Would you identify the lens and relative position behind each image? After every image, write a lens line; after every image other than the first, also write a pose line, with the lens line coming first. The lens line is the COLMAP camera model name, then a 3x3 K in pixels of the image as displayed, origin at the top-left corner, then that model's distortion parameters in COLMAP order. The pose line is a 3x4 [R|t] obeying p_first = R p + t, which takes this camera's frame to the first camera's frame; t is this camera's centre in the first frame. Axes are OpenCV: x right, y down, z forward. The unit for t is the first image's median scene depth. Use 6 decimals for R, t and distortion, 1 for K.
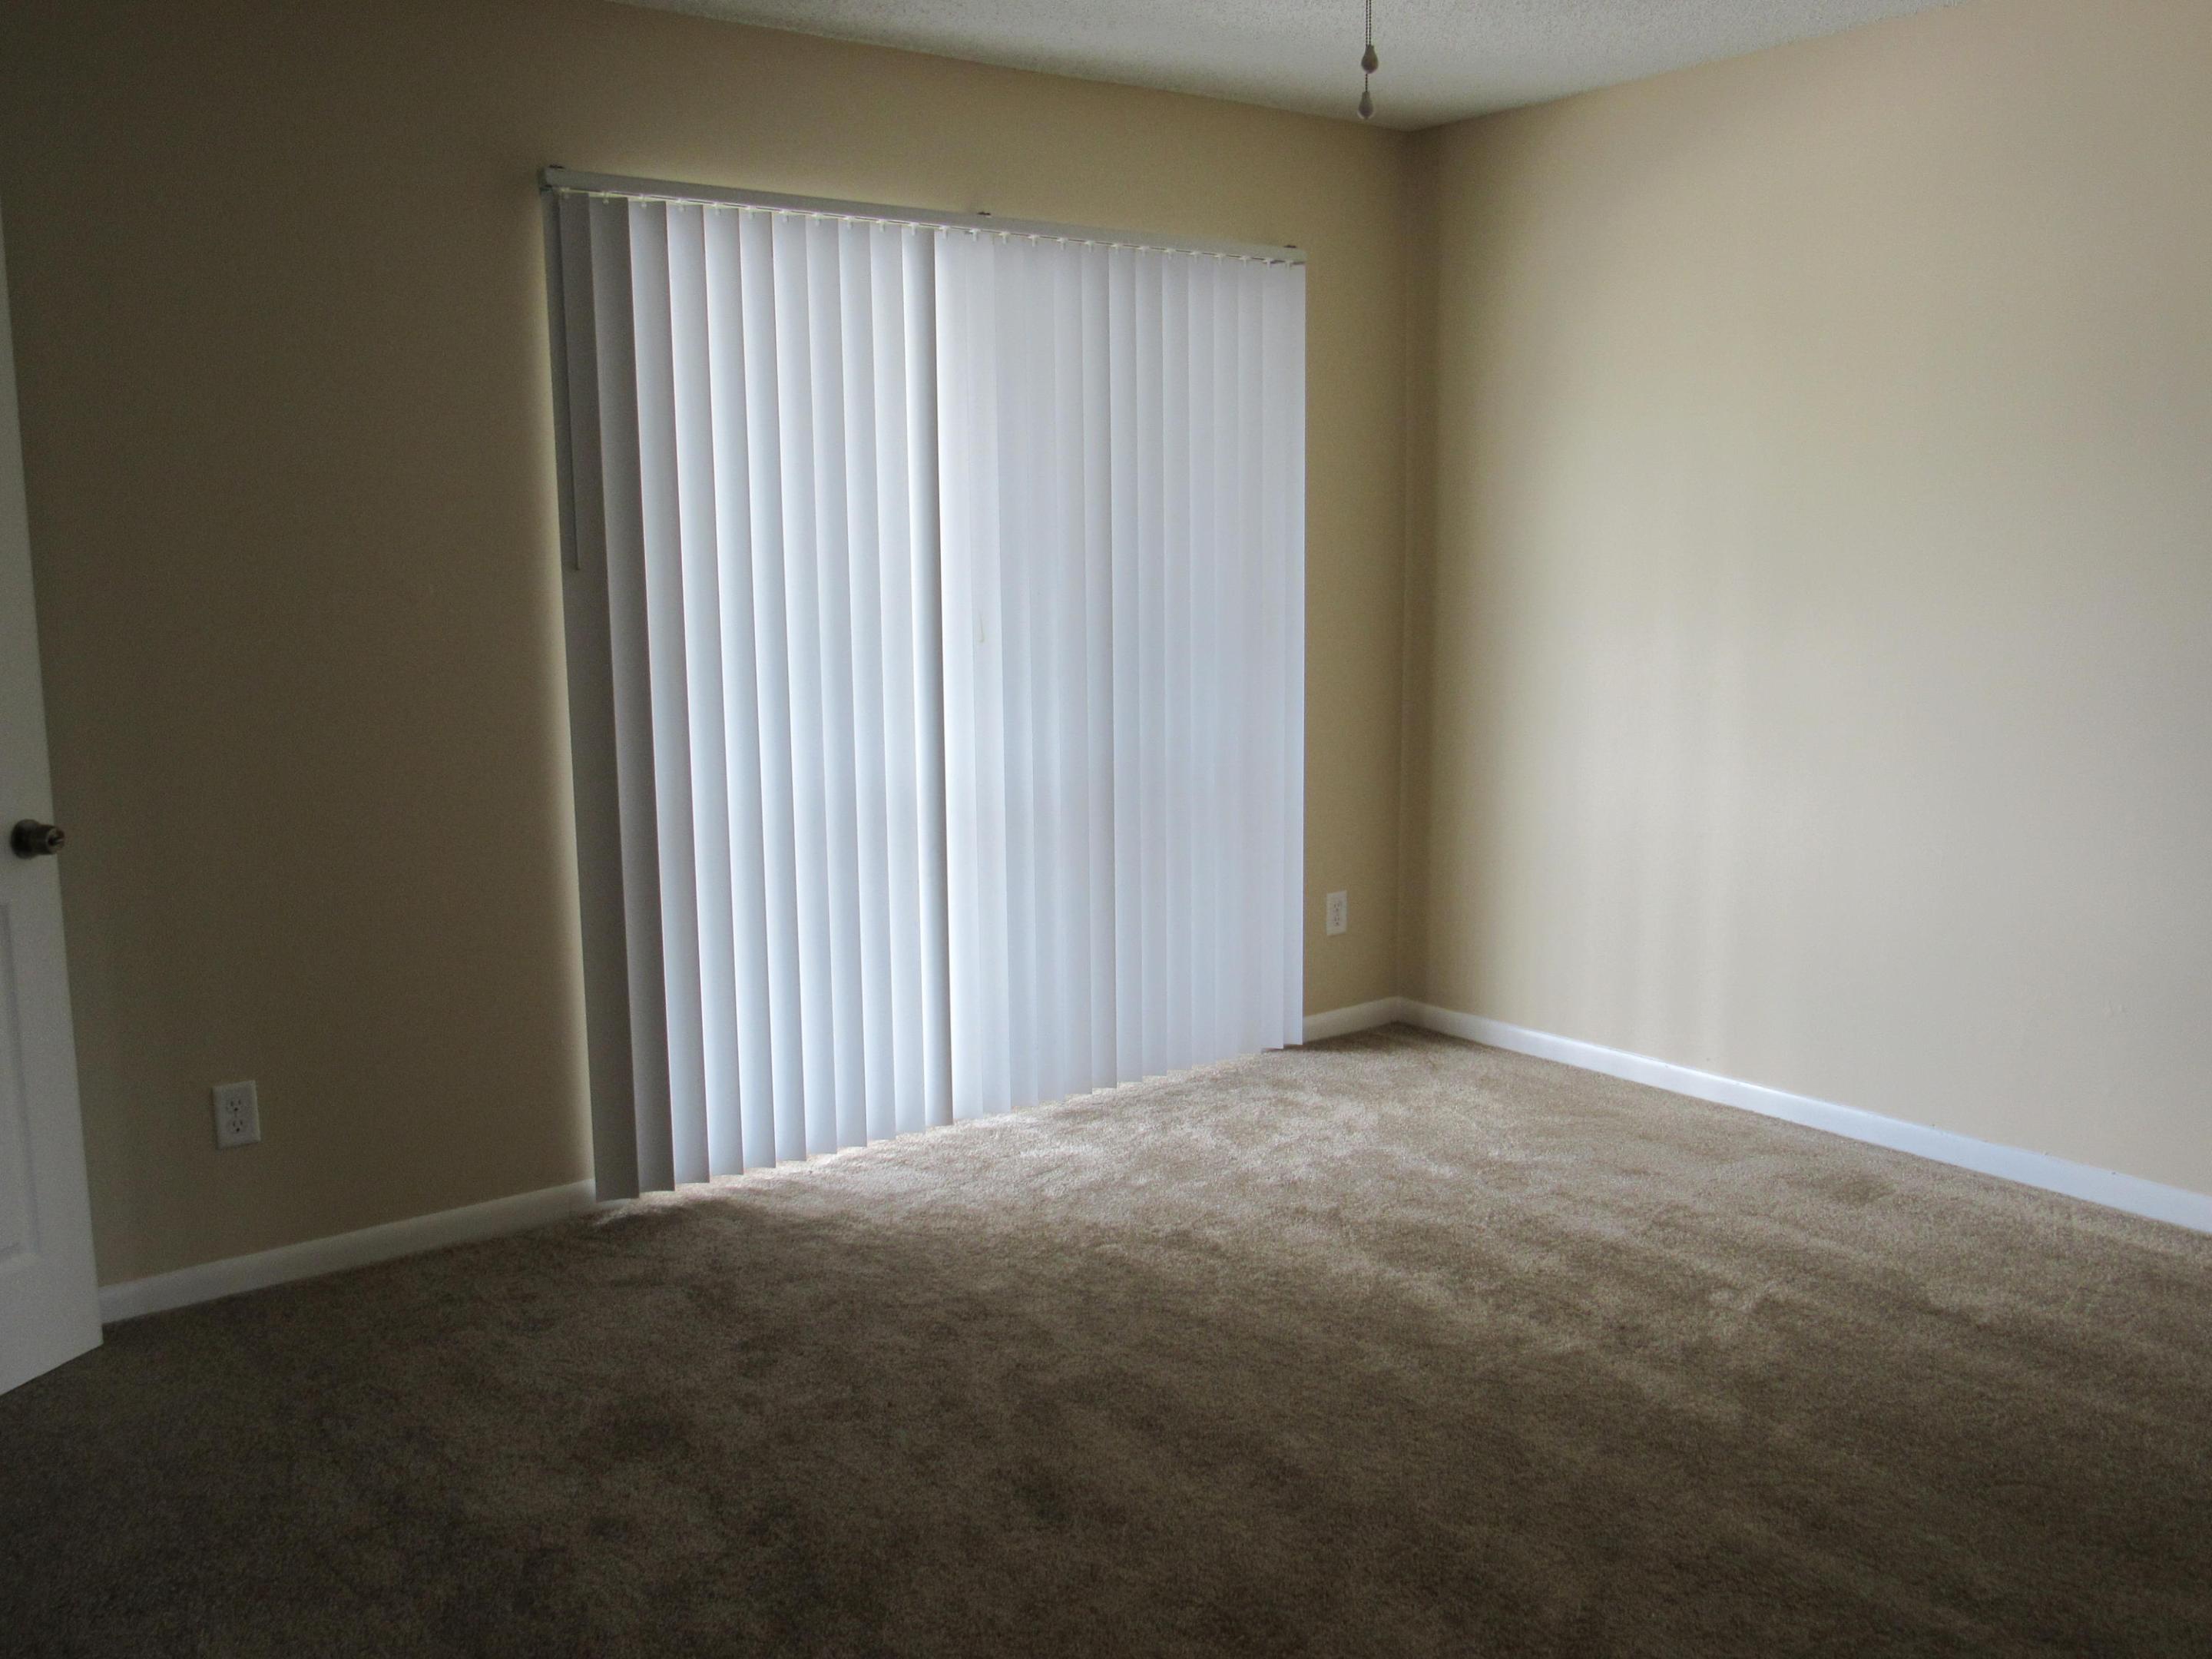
lens RADIAL K [[1890.0, 0, 1106.4], [0, 1890.0, 834.5], [0, 0, 1]] dist [-0.039993, 0.017016]
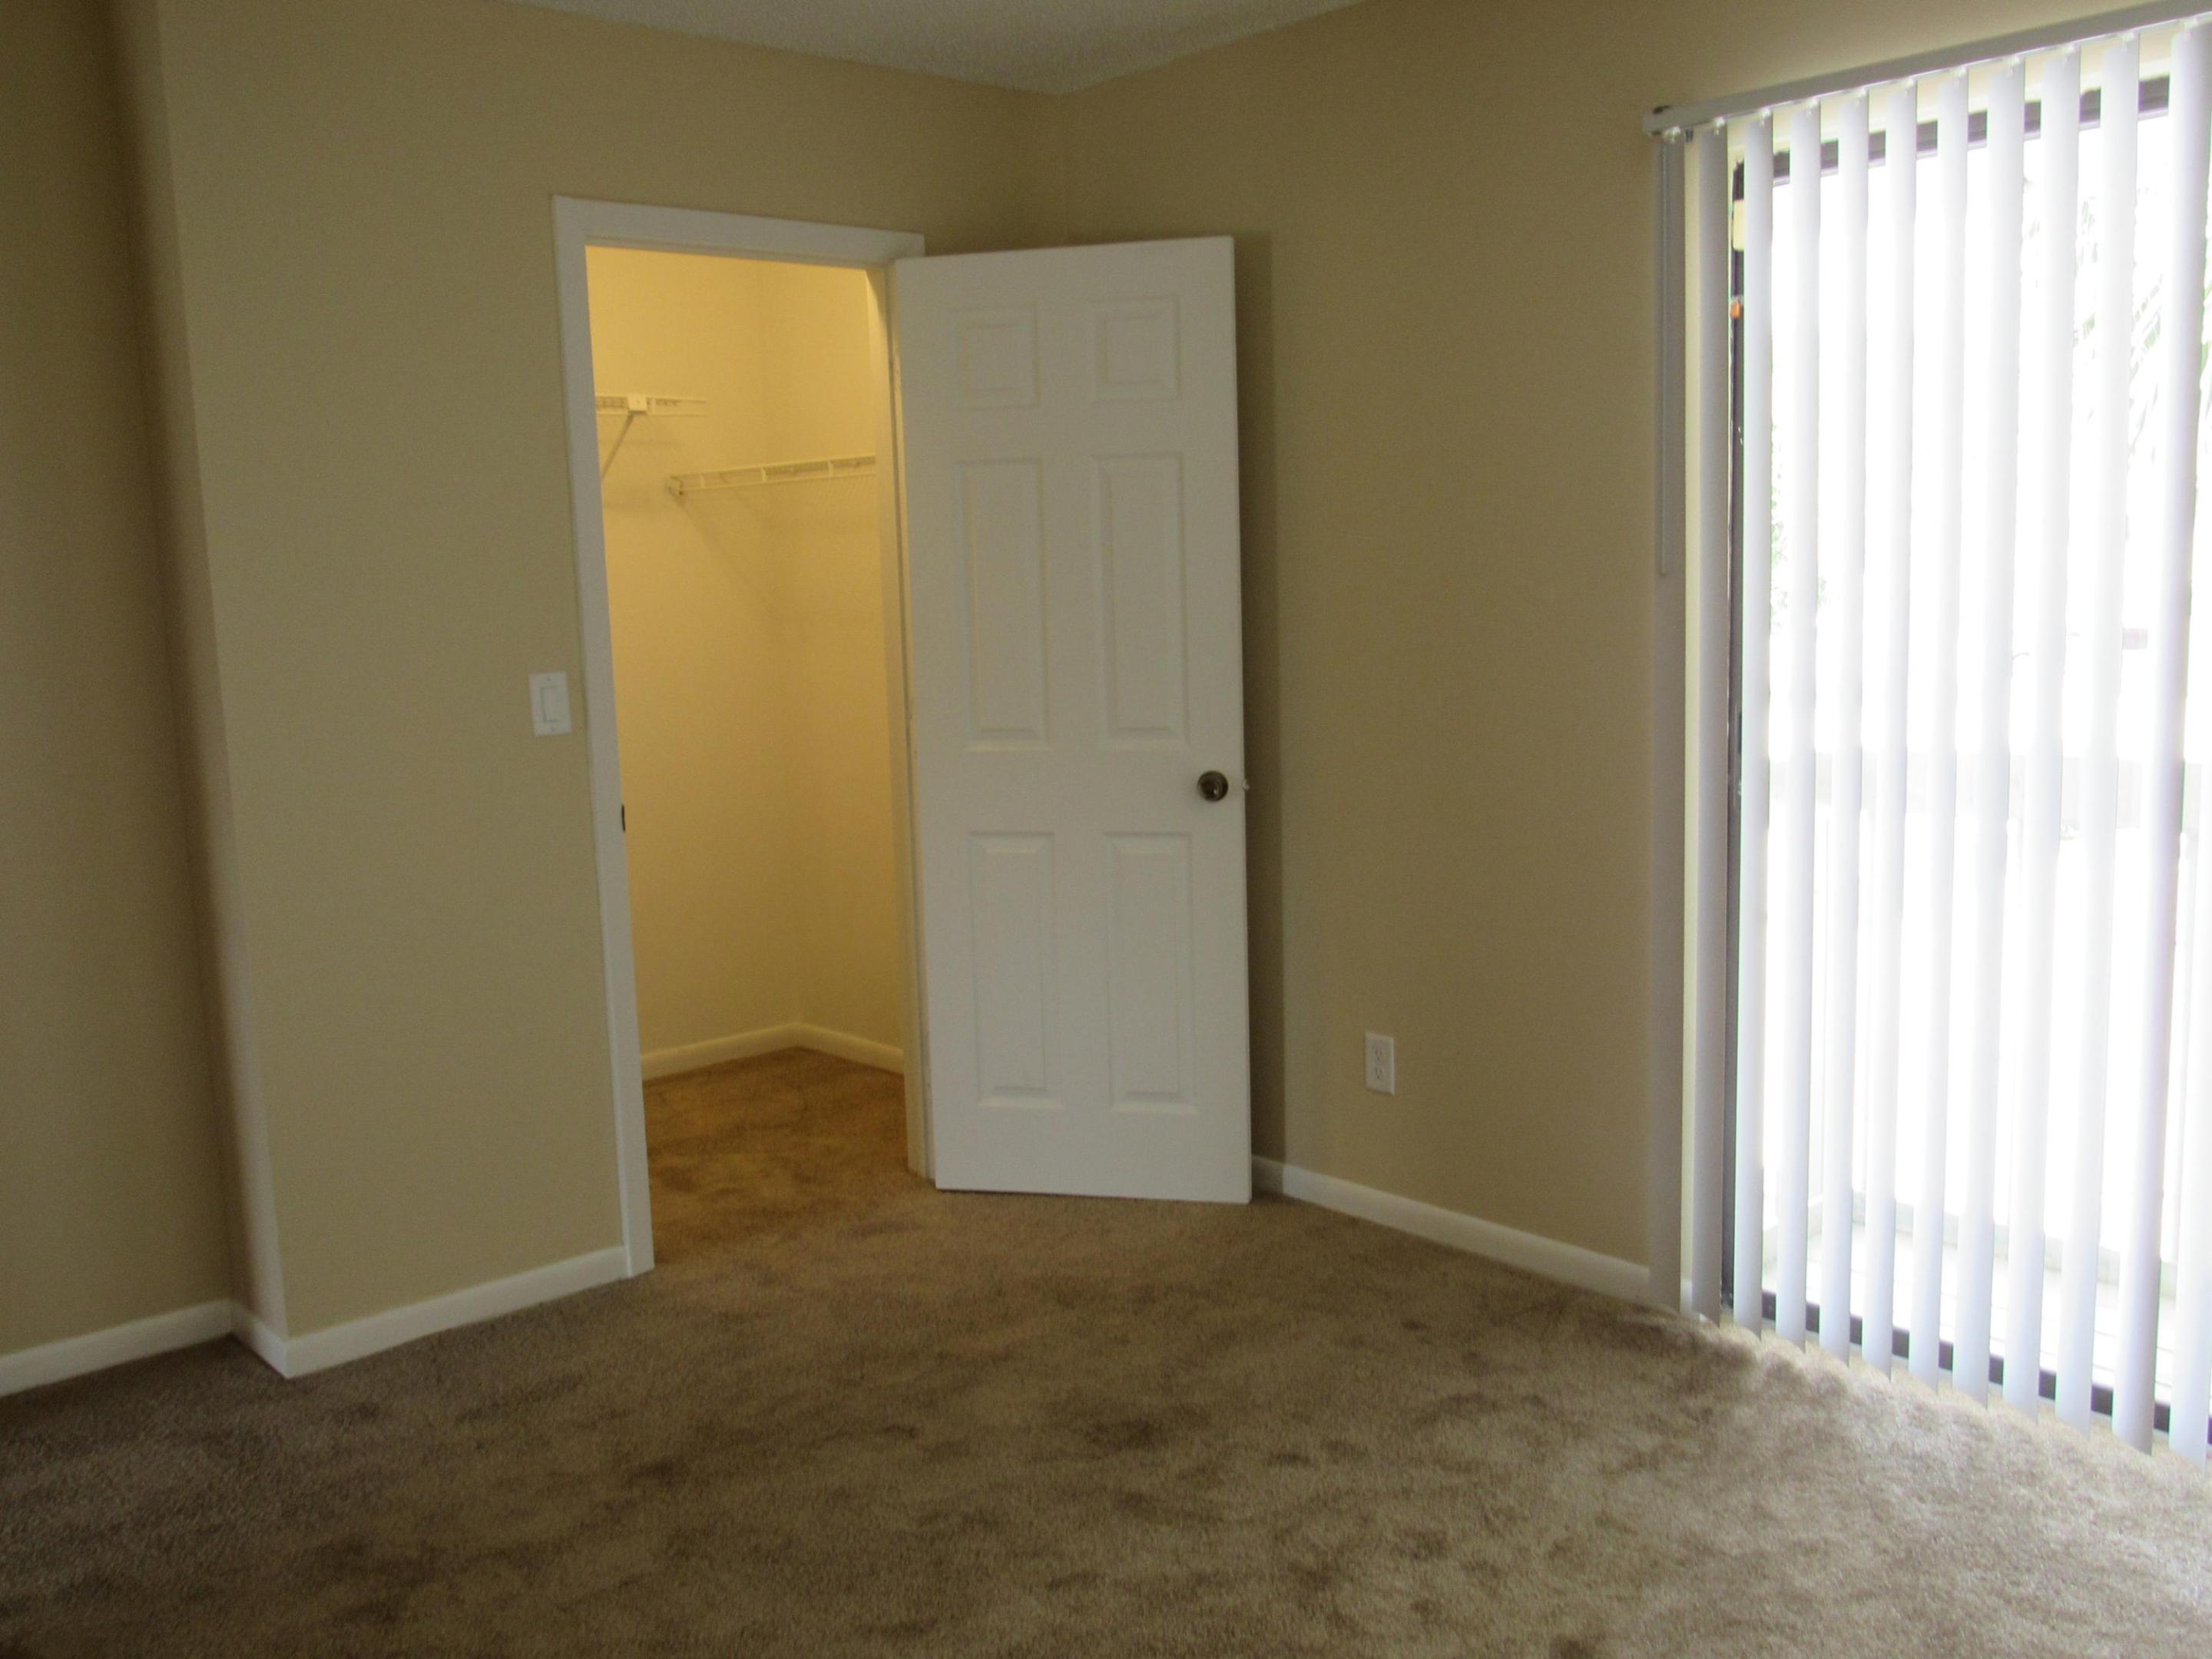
lens RADIAL K [[1890.0, 0, 1106.3], [0, 1890.0, 822.9], [0, 0, 1]] dist [-0.039993, 0.017016]
pose [[0.076957, 0.143014, -0.986724, 0.580034], [-0.123799, 0.983371, 0.132872, -0.113810], [0.989319, 0.111930, 0.093382, 0.694077]]
